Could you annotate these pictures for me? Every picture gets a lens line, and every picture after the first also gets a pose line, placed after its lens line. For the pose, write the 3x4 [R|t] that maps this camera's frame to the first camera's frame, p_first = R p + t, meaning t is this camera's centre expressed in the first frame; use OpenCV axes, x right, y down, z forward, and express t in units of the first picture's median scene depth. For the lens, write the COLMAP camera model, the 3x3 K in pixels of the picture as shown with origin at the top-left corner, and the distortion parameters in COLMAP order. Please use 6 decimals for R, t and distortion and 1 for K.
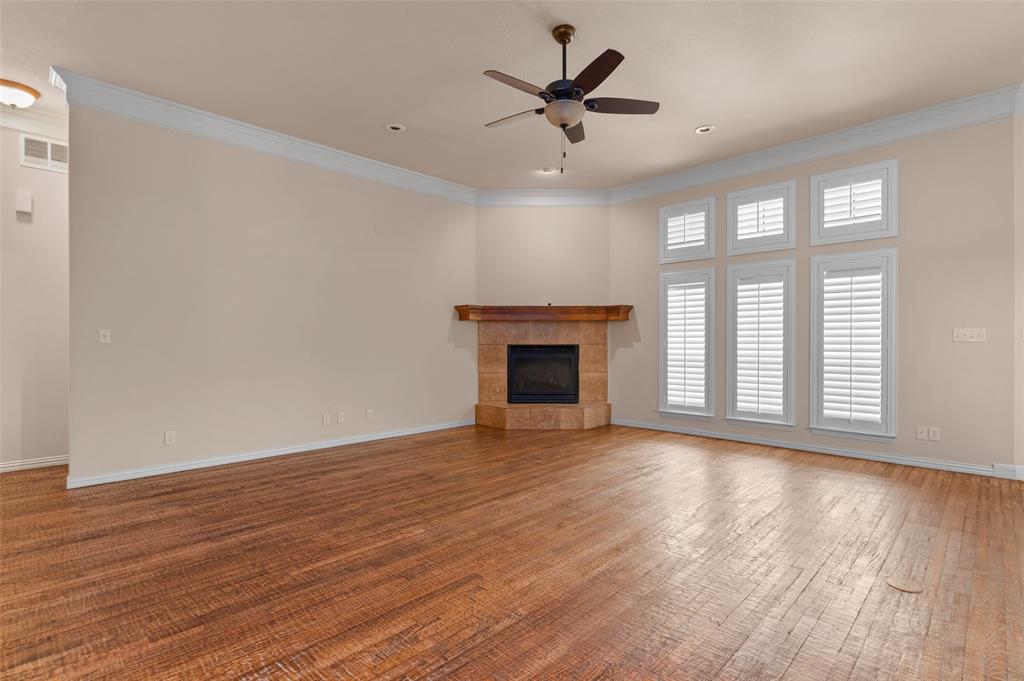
lens RADIAL K [[486.7, 0, 514.7], [0, 486.7, 345.2], [0, 0, 1]] dist [-0.002282, 0.001180]
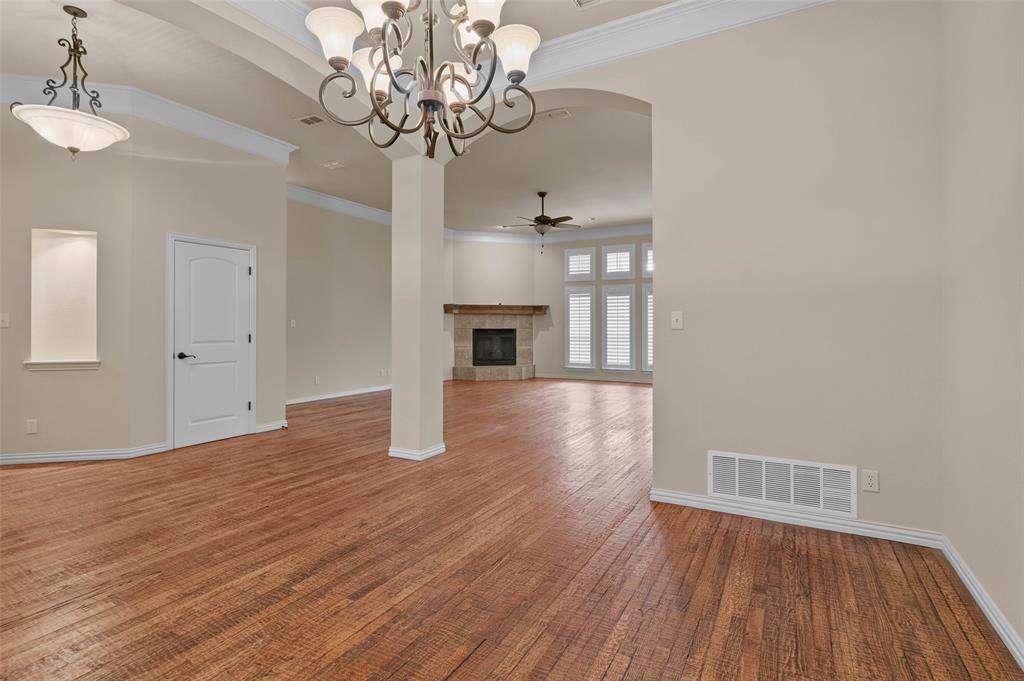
lens RADIAL K [[495.4, 0, 511.9], [0, 495.4, 336.1], [0, 0, 1]] dist [-0.003887, -0.001629]
pose [[0.966092, -0.003004, 0.258180, -0.323744], [0.000524, 0.999953, 0.009672, 0.007490], [-0.258197, -0.009209, 0.966048, -0.621973]]
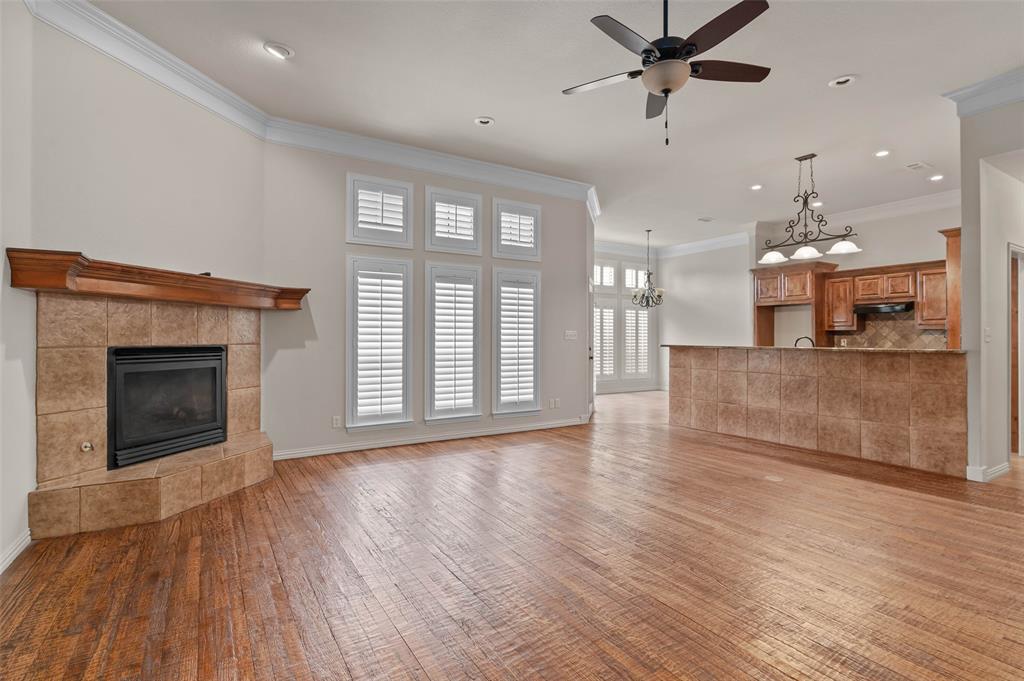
lens RADIAL K [[495.4, 0, 511.9], [0, 495.4, 336.1], [0, 0, 1]] dist [-0.003887, -0.001629]
pose [[0.243098, 0.005162, 0.969988, -0.405415], [0.007899, 0.999942, -0.007301, -0.005214], [-0.969969, 0.009436, 0.243044, 0.523774]]
